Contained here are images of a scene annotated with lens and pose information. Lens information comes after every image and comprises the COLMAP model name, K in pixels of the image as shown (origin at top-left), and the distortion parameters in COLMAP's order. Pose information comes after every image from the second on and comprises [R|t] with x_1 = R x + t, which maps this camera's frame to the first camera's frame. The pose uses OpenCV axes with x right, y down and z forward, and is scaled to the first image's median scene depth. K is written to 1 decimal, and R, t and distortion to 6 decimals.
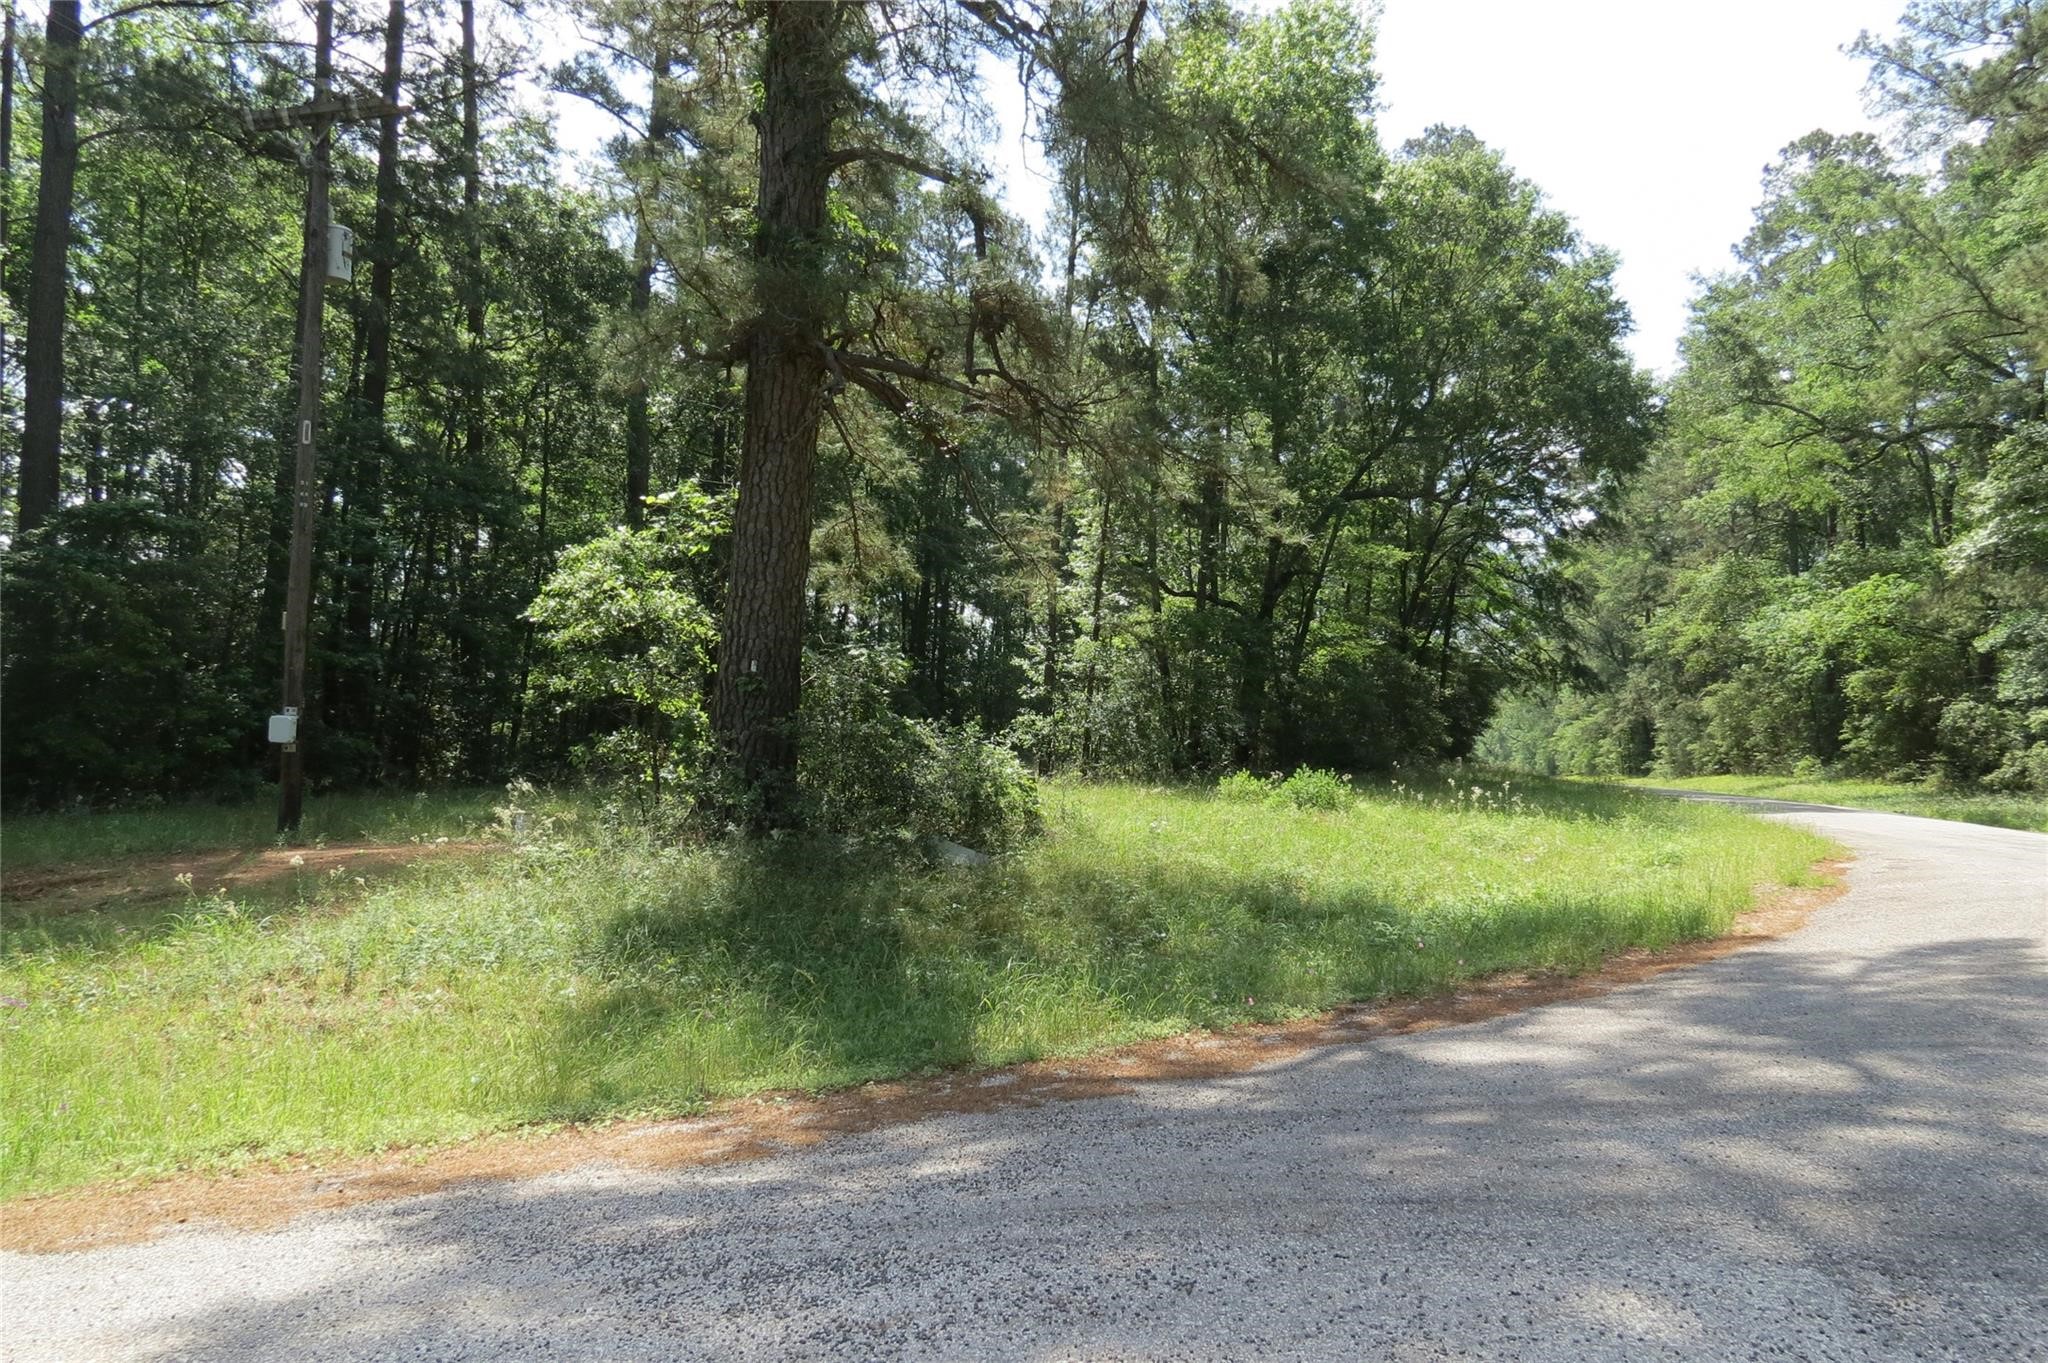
lens RADIAL K [[1457.7, 0, 1024.0], [0, 1457.7, 681.5], [0, 0, 1]] dist [-0.006905, -0.006779]
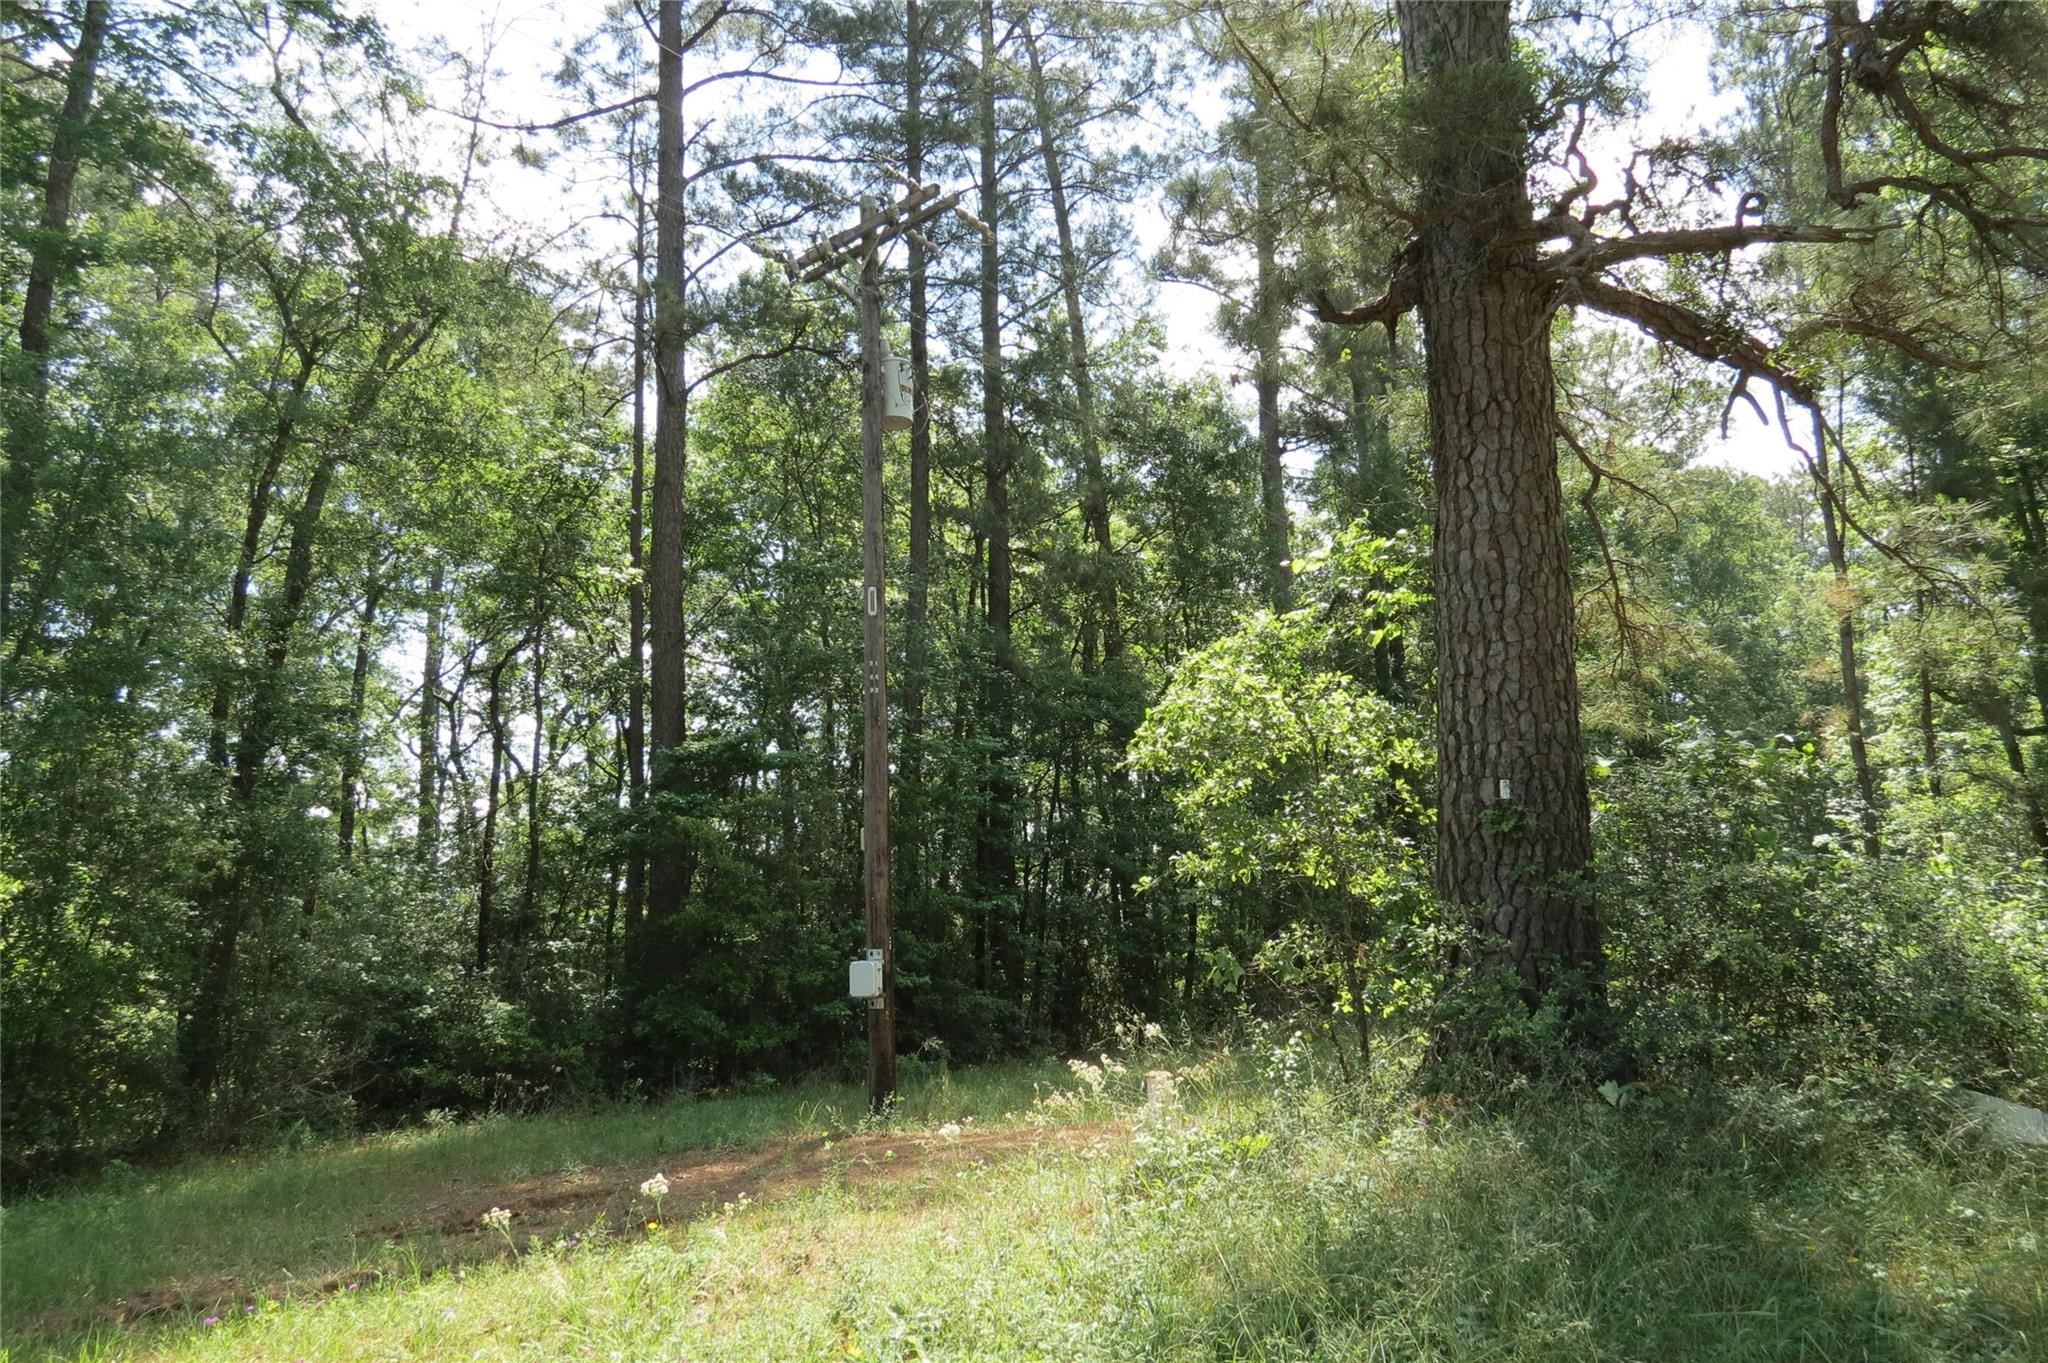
lens RADIAL K [[1476.0, 0, 1024.0], [0, 1476.0, 681.5], [0, 0, 1]] dist [-0.048540, -0.001698]
pose [[0.893855, -0.154973, -0.420722, -0.056470], [0.079055, 0.978139, -0.192339, 0.023161], [0.441332, 0.138663, 0.886566, 0.216270]]
